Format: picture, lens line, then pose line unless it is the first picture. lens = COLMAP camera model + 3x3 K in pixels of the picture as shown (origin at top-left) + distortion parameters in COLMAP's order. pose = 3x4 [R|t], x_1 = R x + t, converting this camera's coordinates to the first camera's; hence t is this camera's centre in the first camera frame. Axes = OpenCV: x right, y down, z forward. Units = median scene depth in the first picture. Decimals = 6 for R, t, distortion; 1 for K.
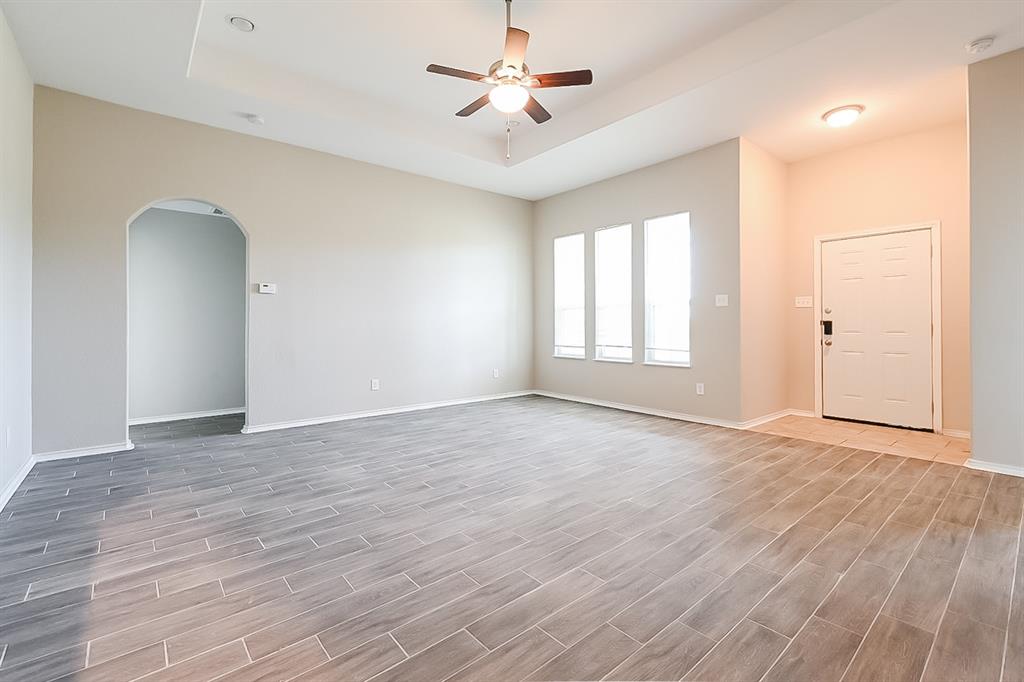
lens RADIAL K [[450.4, 0, 519.3], [0, 450.4, 344.0], [0, 0, 1]] dist [-0.000440, -0.000787]
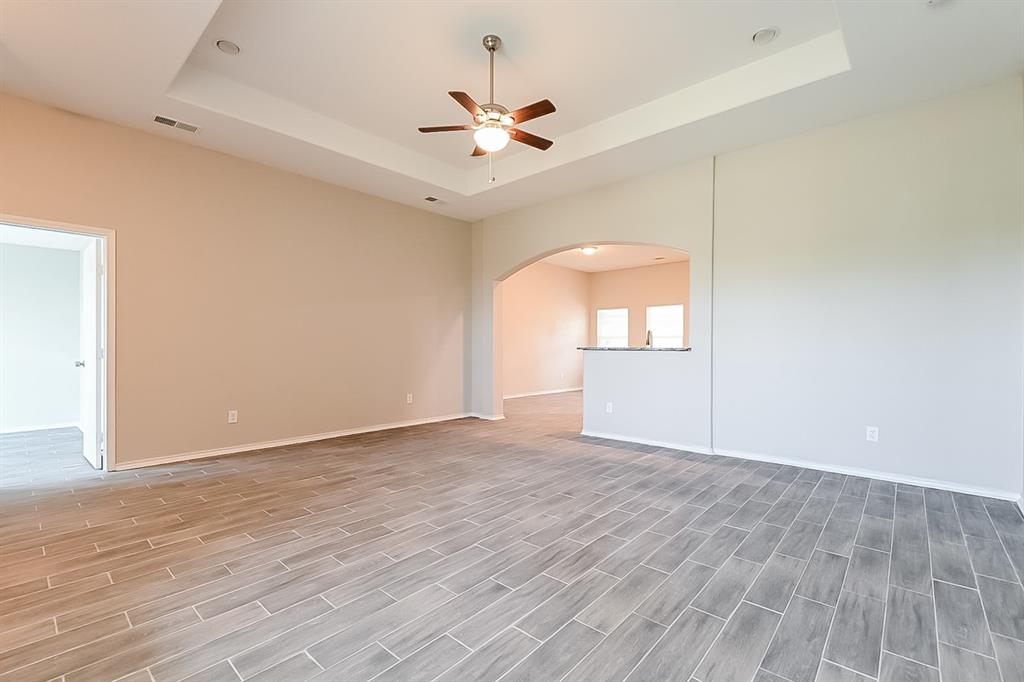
lens RADIAL K [[450.4, 0, 519.3], [0, 450.4, 344.0], [0, 0, 1]] dist [-0.000440, -0.000787]
pose [[-0.989447, 0.000095, -0.144892, 0.081007], [-0.005920, 0.999138, 0.041079, -0.114868], [0.144771, 0.041503, -0.988594, 2.309738]]
